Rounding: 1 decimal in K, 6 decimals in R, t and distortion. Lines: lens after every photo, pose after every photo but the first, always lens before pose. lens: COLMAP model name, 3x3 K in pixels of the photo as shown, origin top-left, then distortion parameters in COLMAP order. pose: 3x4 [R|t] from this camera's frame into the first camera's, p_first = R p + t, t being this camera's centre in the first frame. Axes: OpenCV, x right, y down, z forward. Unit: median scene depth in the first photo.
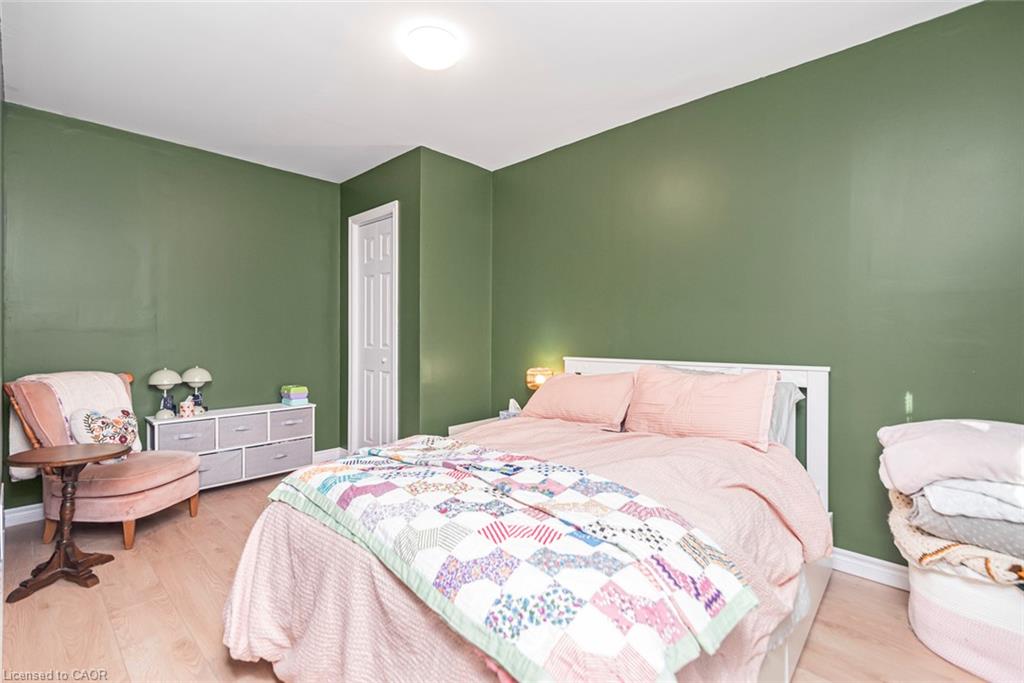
lens RADIAL K [[462.2, 0, 508.0], [0, 462.2, 340.2], [0, 0, 1]] dist [0.017906, -0.001668]
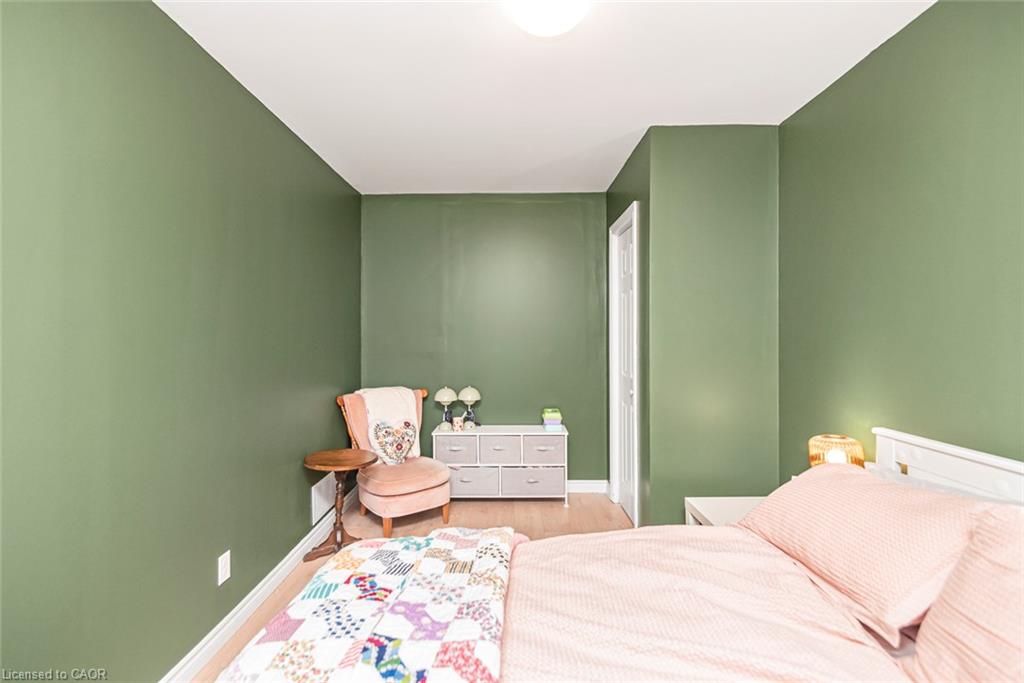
lens RADIAL K [[462.2, 0, 513.4], [0, 462.2, 336.2], [0, 0, 1]] dist [0.017906, -0.001668]
pose [[0.684019, 0.004647, -0.729450, 0.233512], [-0.004300, 0.999988, 0.002338, -0.071652], [0.729452, 0.001538, 0.684031, 0.318830]]
